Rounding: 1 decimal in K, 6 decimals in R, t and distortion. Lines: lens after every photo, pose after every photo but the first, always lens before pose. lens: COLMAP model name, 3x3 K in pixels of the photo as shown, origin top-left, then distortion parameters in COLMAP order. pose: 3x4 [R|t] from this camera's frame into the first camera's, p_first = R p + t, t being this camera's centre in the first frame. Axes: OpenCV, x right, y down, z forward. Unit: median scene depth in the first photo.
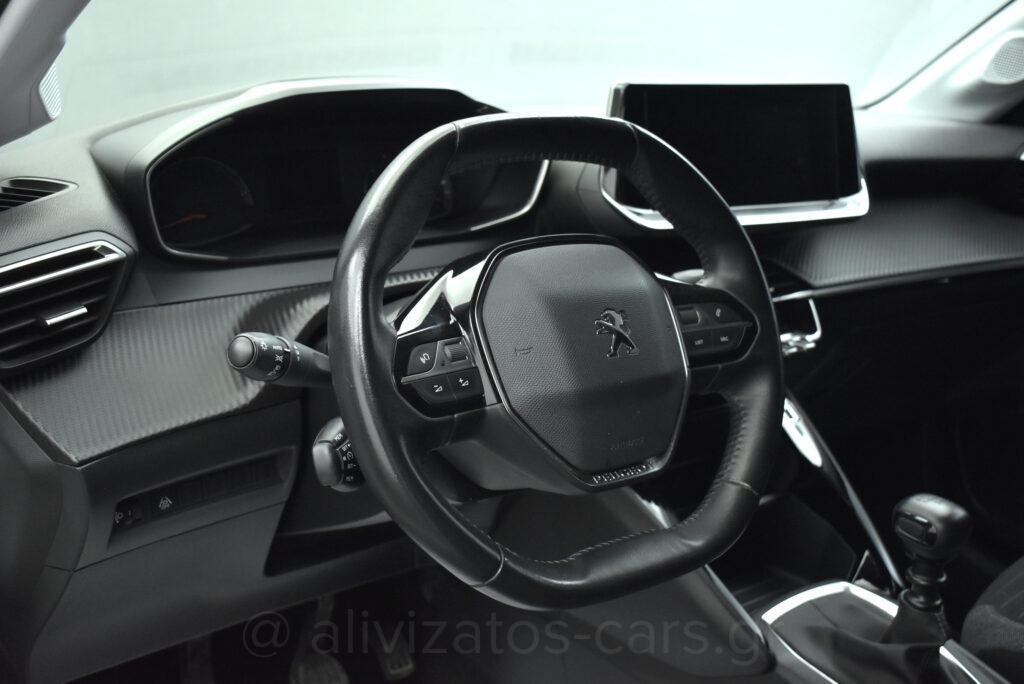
lens RADIAL K [[1161.9, 0, 516.9], [0, 1161.9, 341.3], [0, 0, 1]] dist [-0.057957, 0.000000]
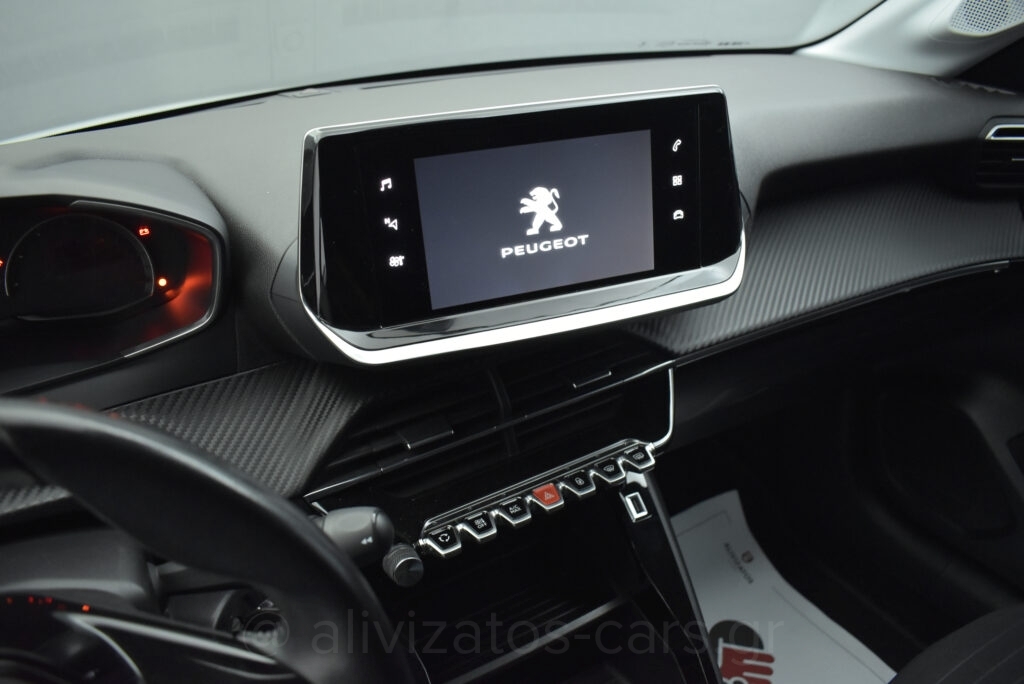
lens RADIAL K [[788.4, 0, 513.7], [0, 788.4, 344.2], [0, 0, 1]] dist [-0.086601, 0.004639]
pose [[0.993214, 0.025478, -0.113472, 0.301294], [0.005115, 0.965193, 0.261489, -0.272520], [0.116185, -0.260296, 0.958513, 0.716743]]
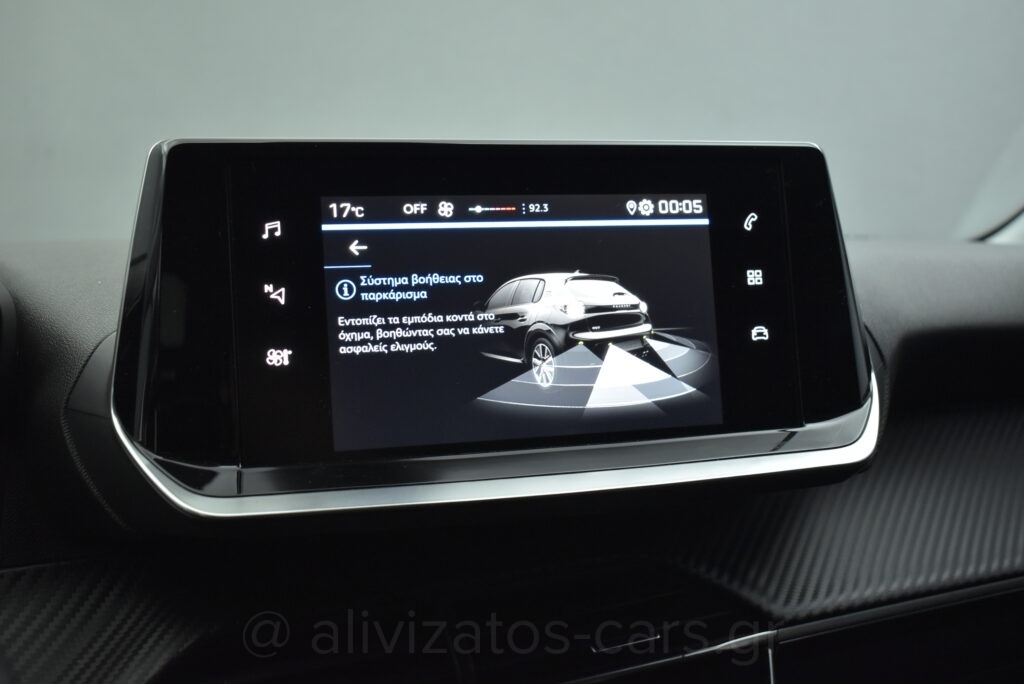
lens RADIAL K [[1161.9, 0, 508.6], [0, 1161.9, 341.0], [0, 0, 1]] dist [-0.057957, 0.000000]
pose [[0.986216, -0.005388, -0.165375, 0.330524], [-0.018918, 0.989244, -0.145045, -0.124560], [0.164377, 0.146174, 0.975507, 0.791854]]
